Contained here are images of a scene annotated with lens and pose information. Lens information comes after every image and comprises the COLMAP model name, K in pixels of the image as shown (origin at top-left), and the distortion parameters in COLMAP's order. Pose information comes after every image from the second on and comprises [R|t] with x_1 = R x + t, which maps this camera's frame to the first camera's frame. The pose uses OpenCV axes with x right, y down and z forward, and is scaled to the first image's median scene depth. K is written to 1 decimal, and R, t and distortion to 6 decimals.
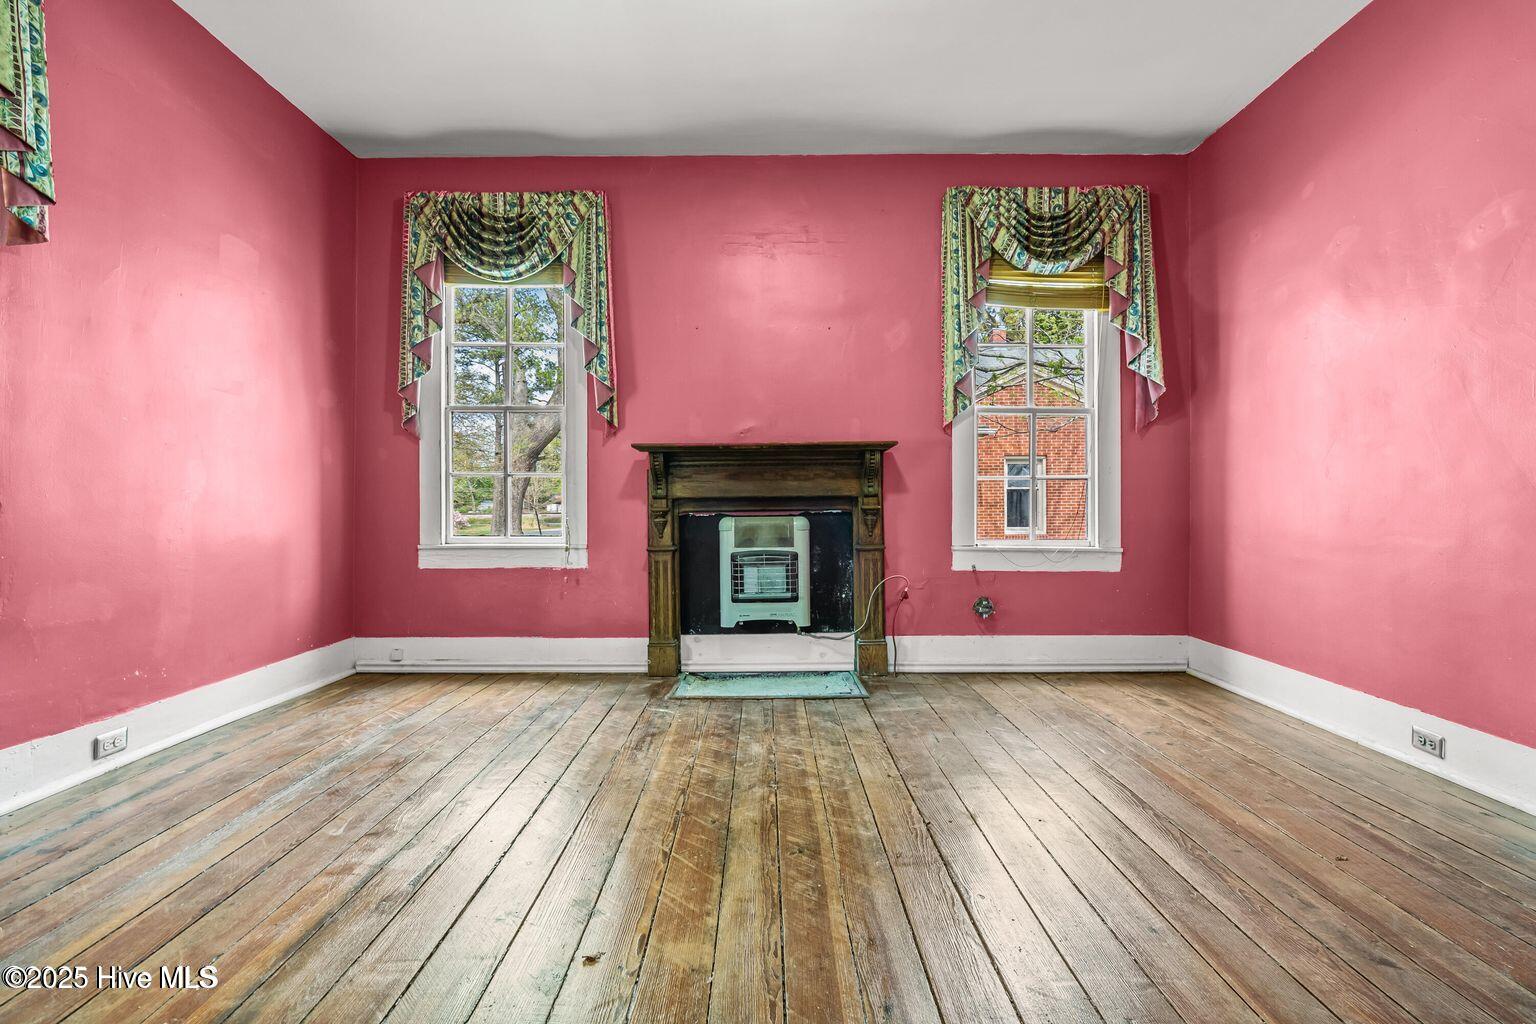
lens RADIAL K [[694.5, 0, 758.4], [0, 694.5, 505.9], [0, 0, 1]] dist [-0.004318, 0.000667]
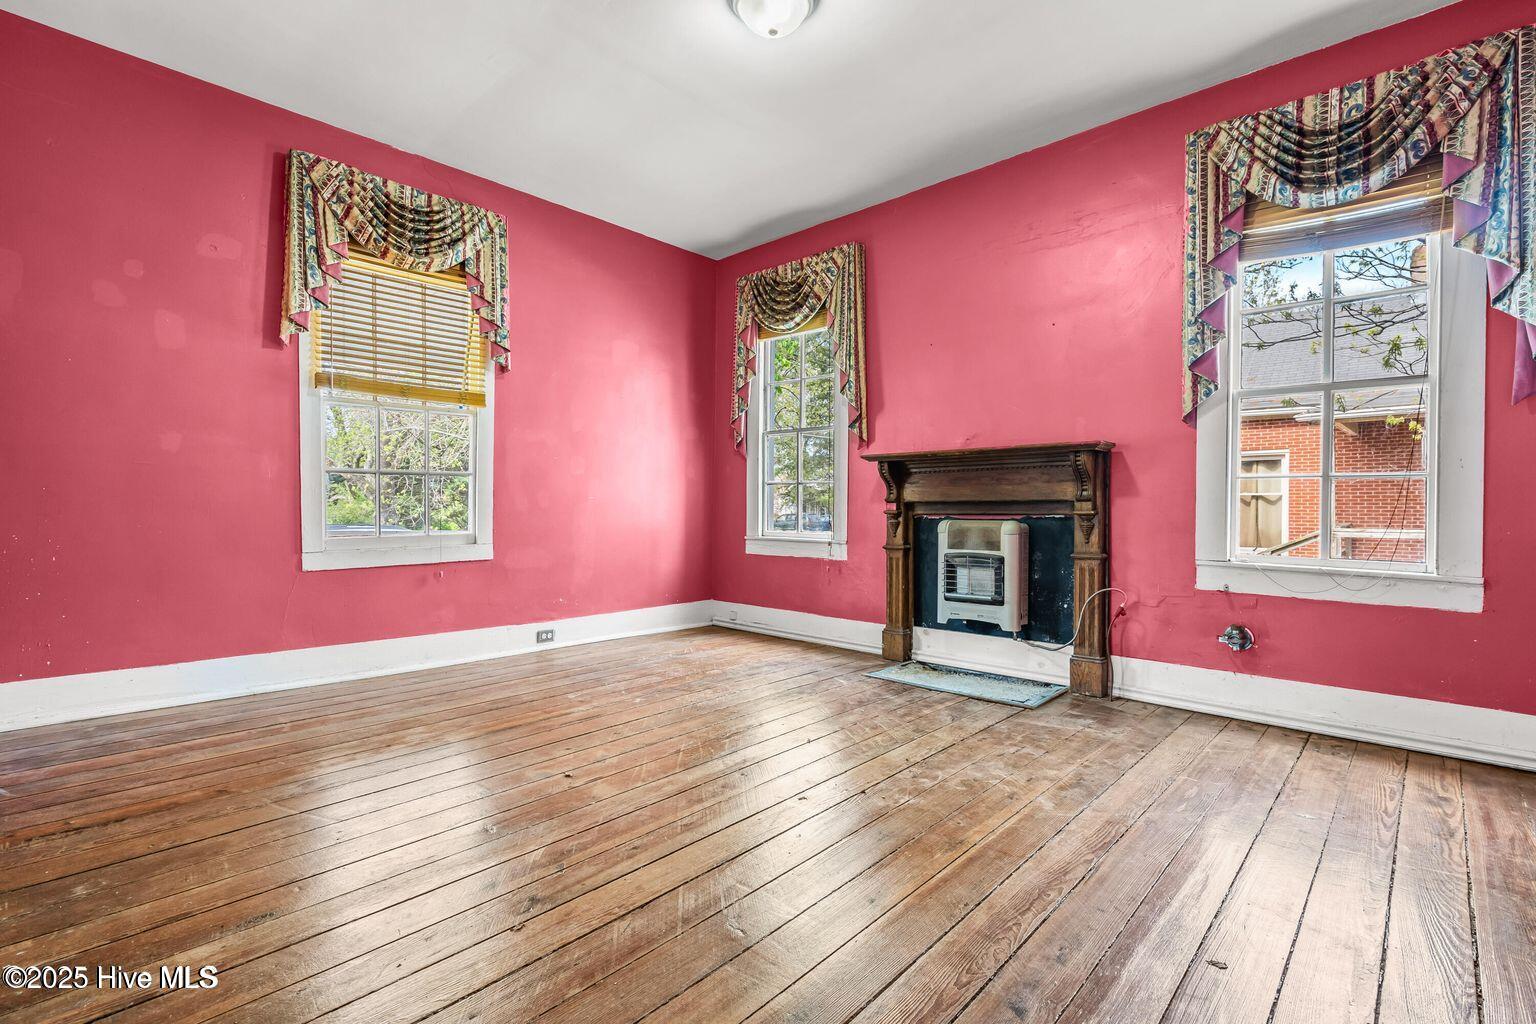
lens RADIAL K [[694.5, 0, 758.4], [0, 694.5, 505.9], [0, 0, 1]] dist [-0.004318, 0.000667]
pose [[0.729013, 0.006541, -0.684469, 0.475872], [-0.006646, 0.999975, 0.002478, -0.005973], [0.684468, 0.002742, 0.729038, 0.029820]]
